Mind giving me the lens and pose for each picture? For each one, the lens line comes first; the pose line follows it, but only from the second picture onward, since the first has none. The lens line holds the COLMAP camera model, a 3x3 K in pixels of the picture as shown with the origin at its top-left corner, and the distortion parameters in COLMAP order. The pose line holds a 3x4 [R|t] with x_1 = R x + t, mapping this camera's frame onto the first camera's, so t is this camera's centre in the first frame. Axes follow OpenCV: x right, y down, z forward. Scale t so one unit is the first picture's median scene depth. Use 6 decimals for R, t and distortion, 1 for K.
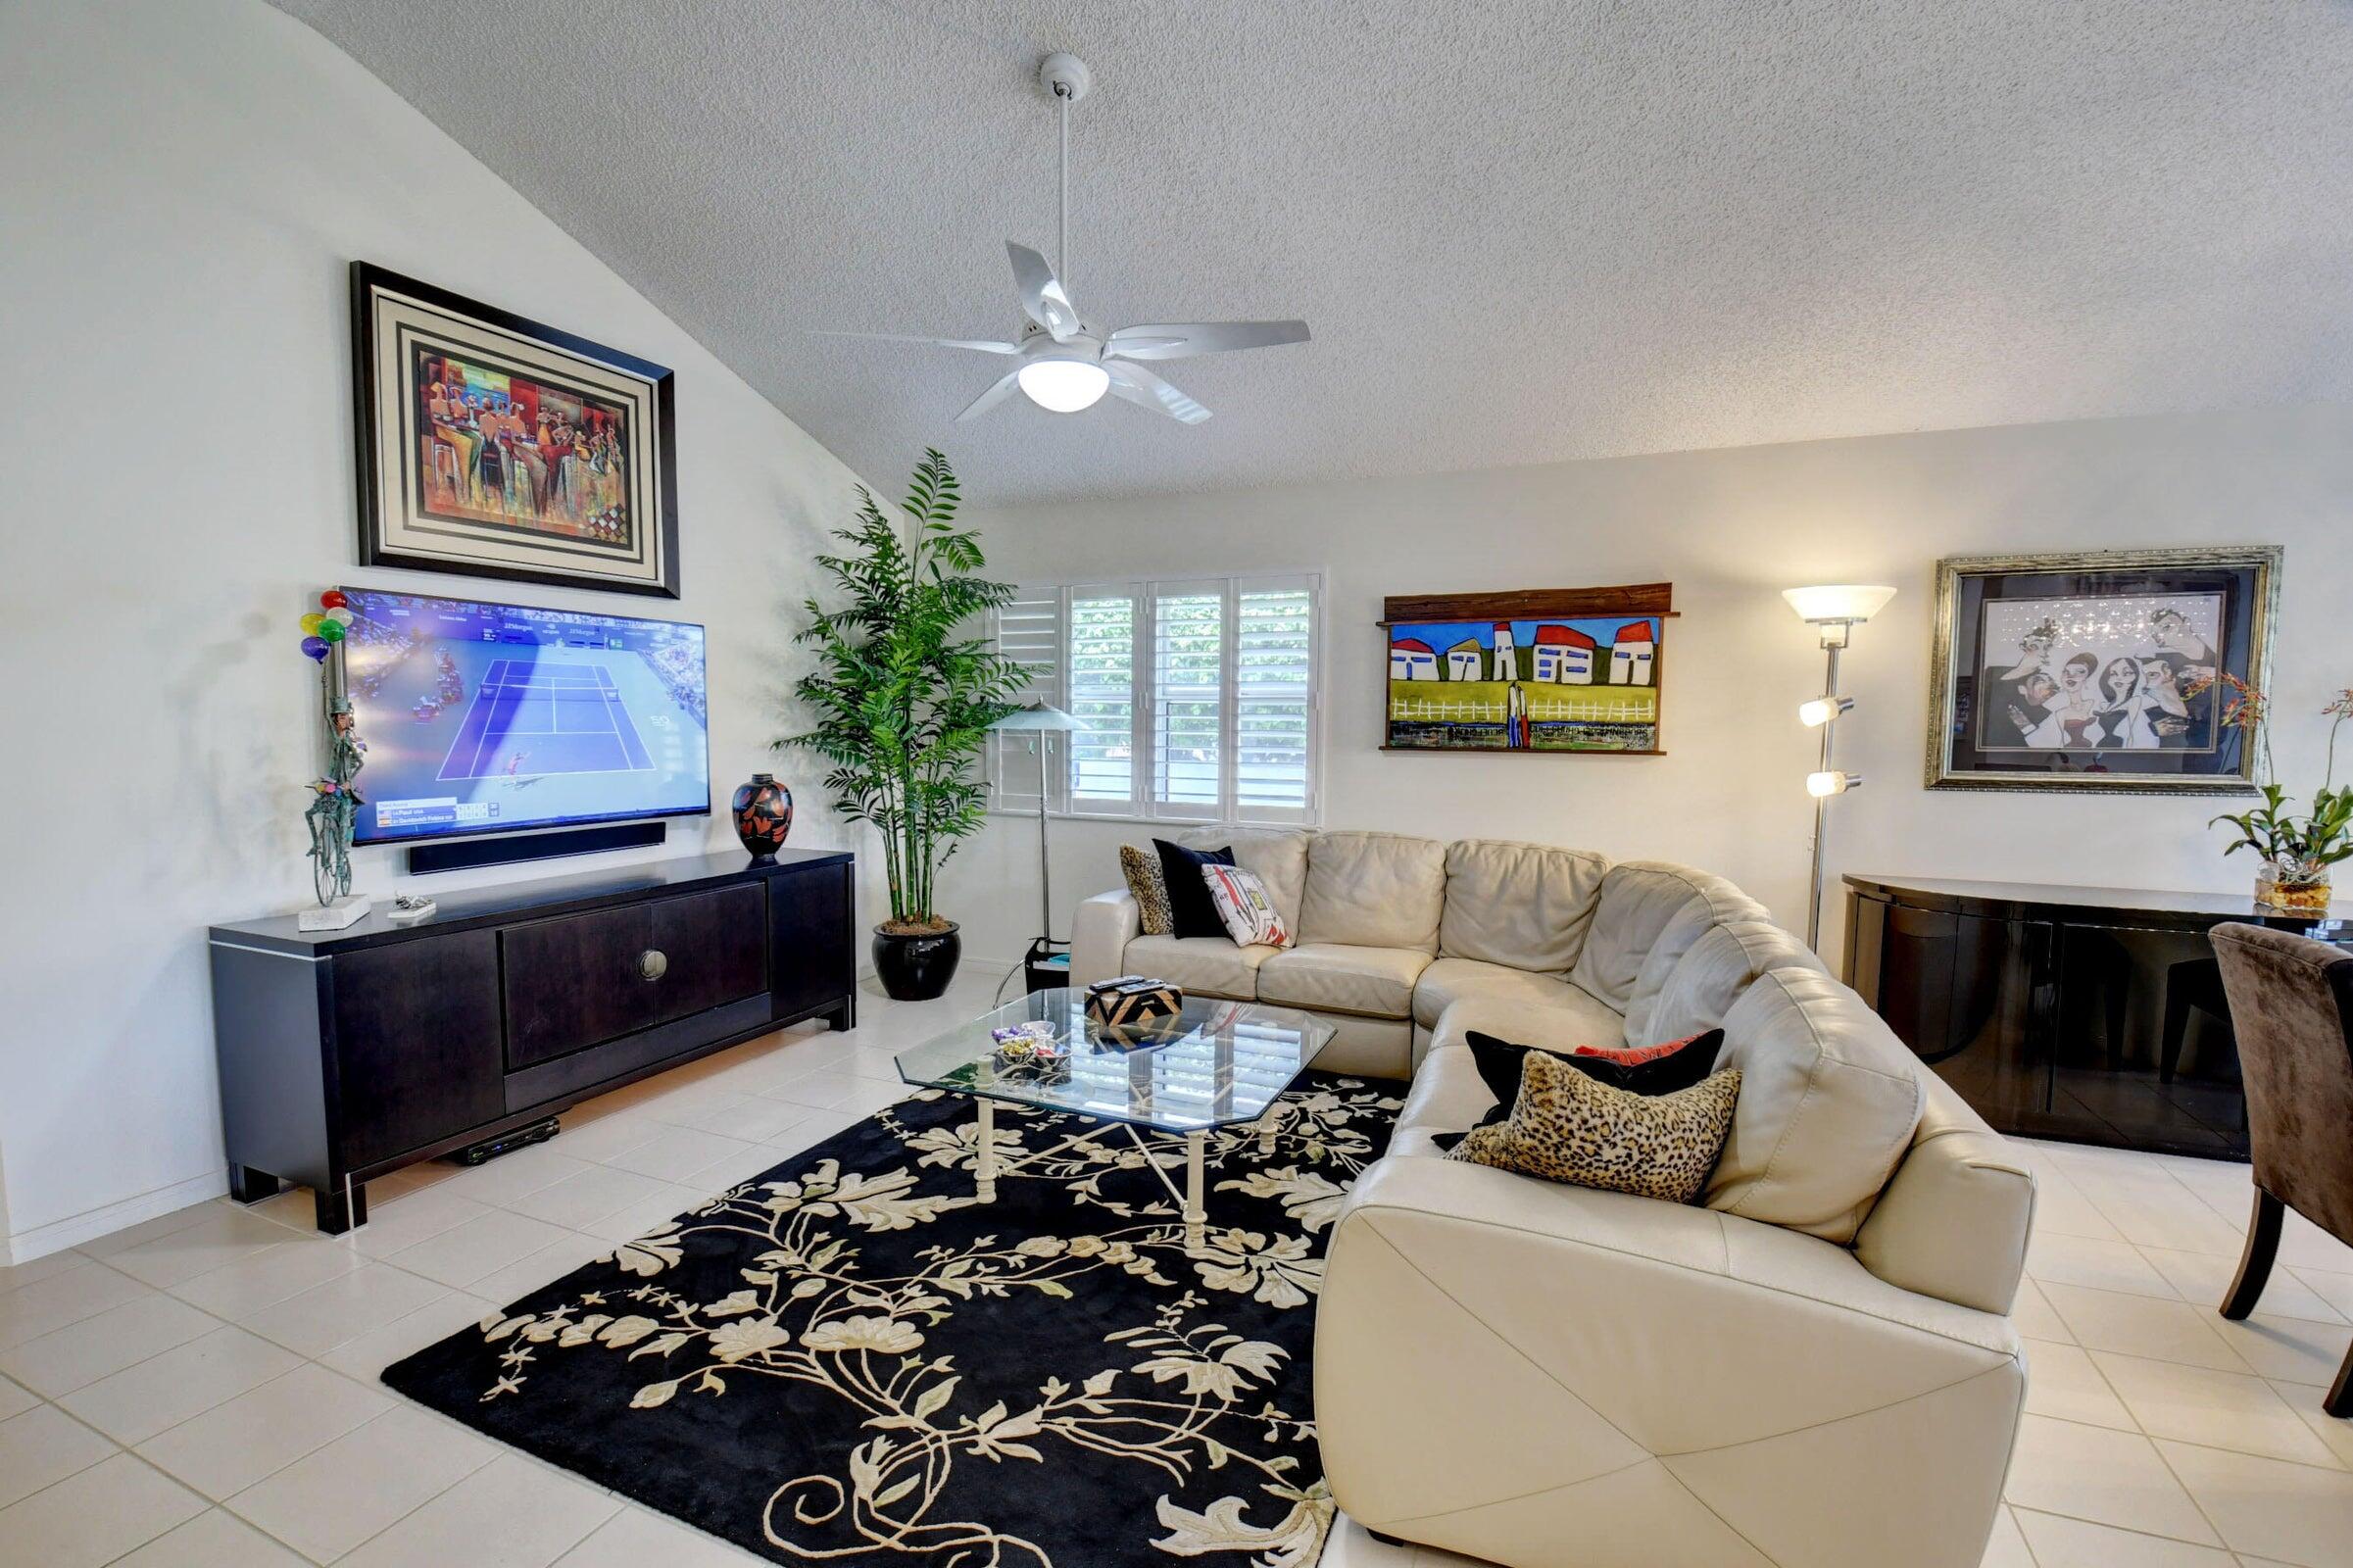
lens RADIAL K [[1029.1, 0, 1165.2], [0, 1029.1, 788.0], [0, 0, 1]] dist [0.018325, -0.033001]
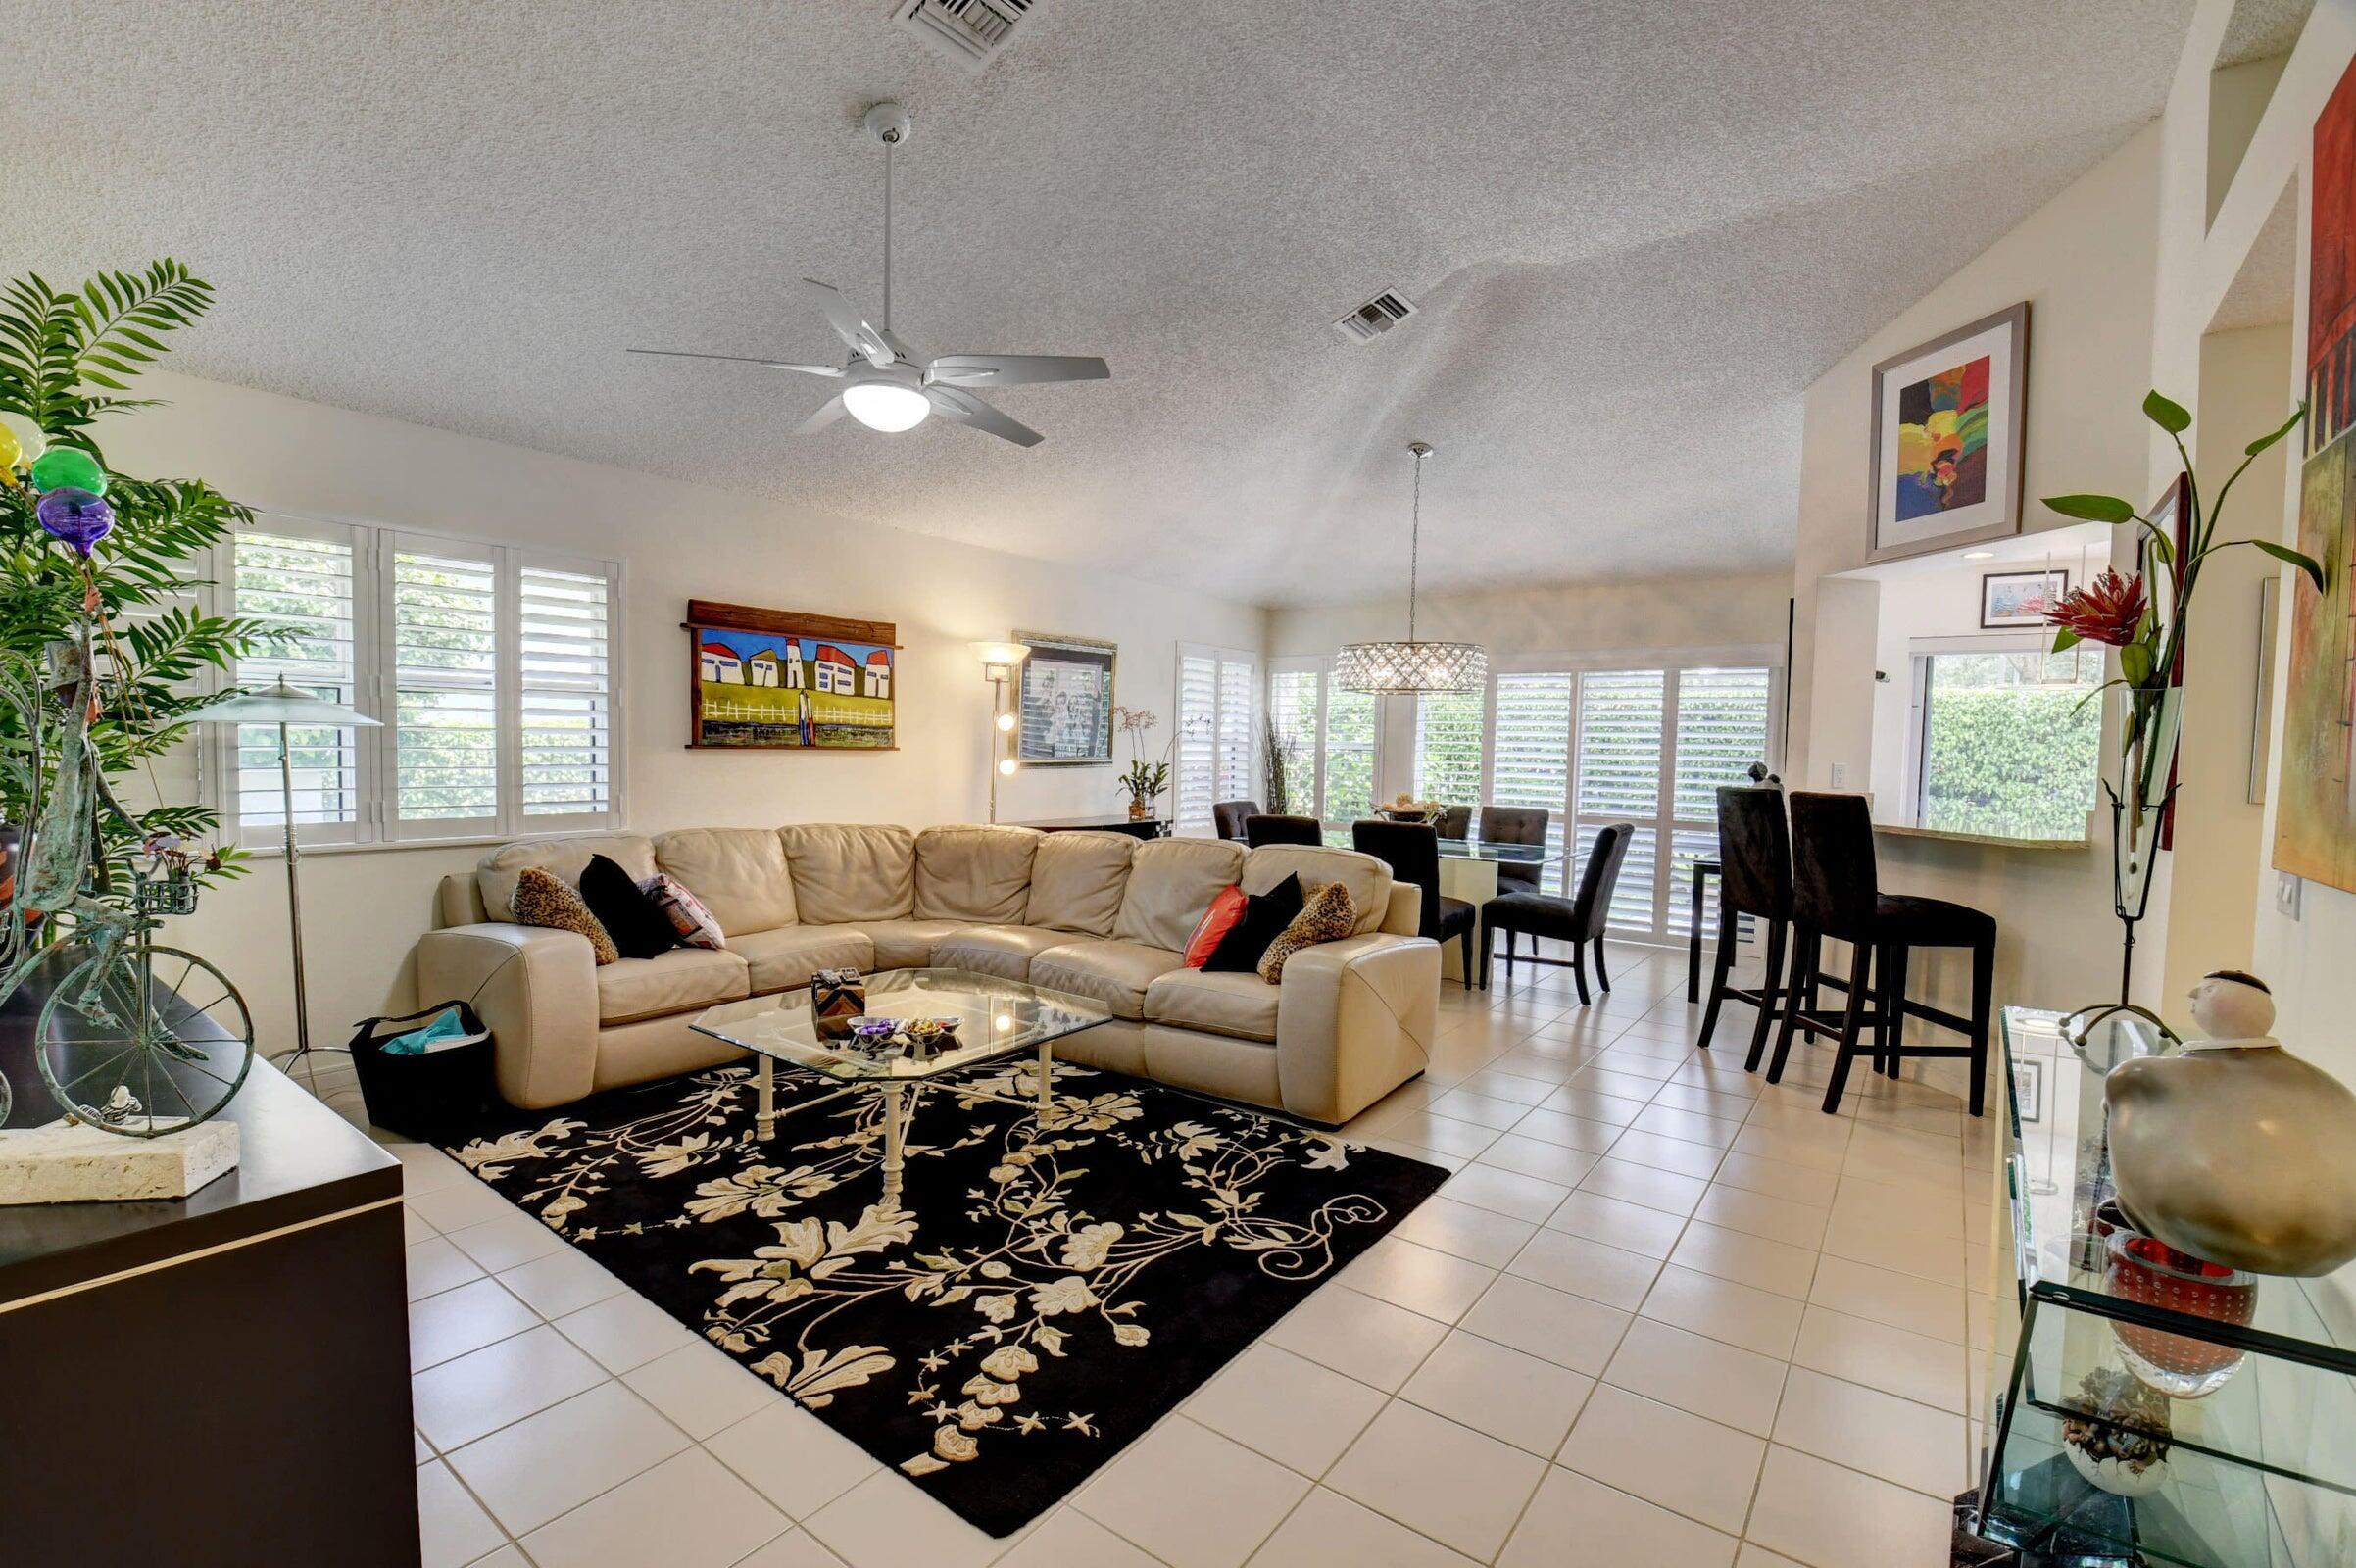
lens RADIAL K [[1030.4, 0, 1166.7], [0, 1030.4, 788.0], [0, 0, 1]] dist [0.018325, -0.033001]
pose [[0.239995, -0.046434, 0.969663, -0.909330], [0.042667, 0.998395, 0.037249, -0.021645], [-0.969836, 0.032433, 0.241591, 0.399704]]
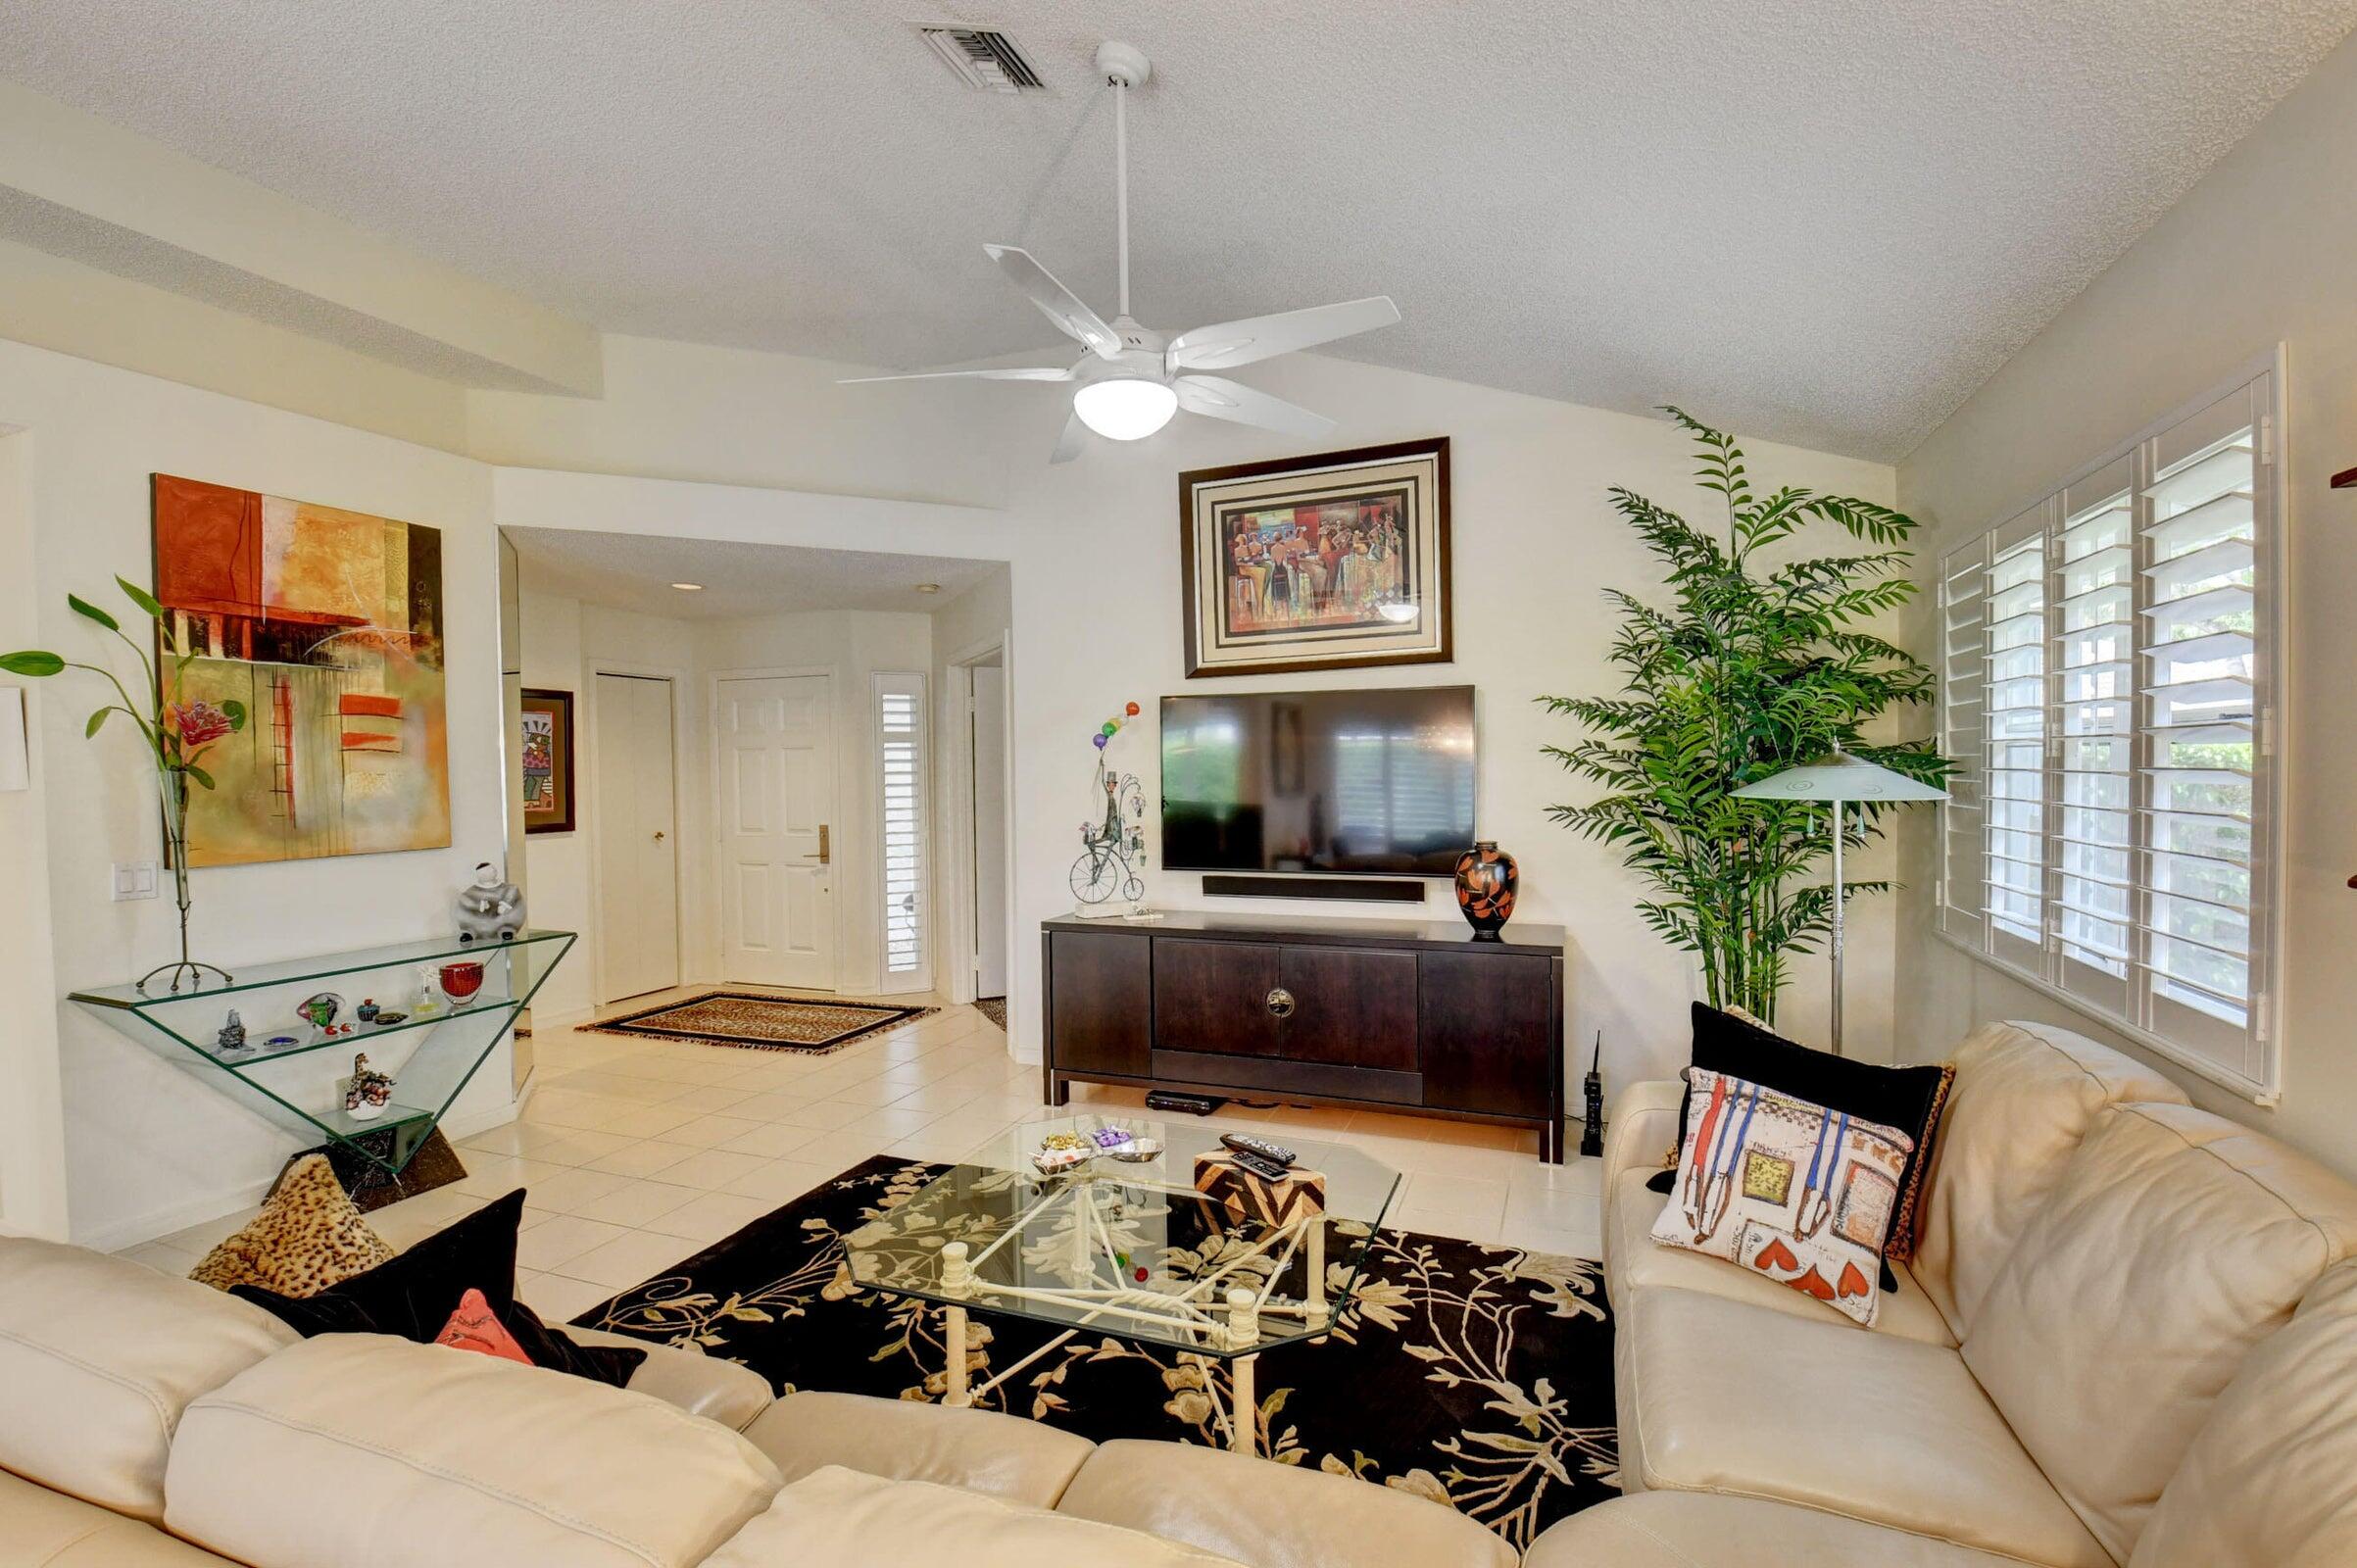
lens RADIAL K [[1064.4, 0, 1179.0], [0, 1064.4, 793.0], [0, 0, 1]] dist [0.020266, -0.037071]
pose [[0.046734, 0.017069, -0.998762, 0.676945], [-0.052582, 0.998510, 0.014604, -0.070459], [0.997522, 0.051834, 0.047562, 0.853625]]
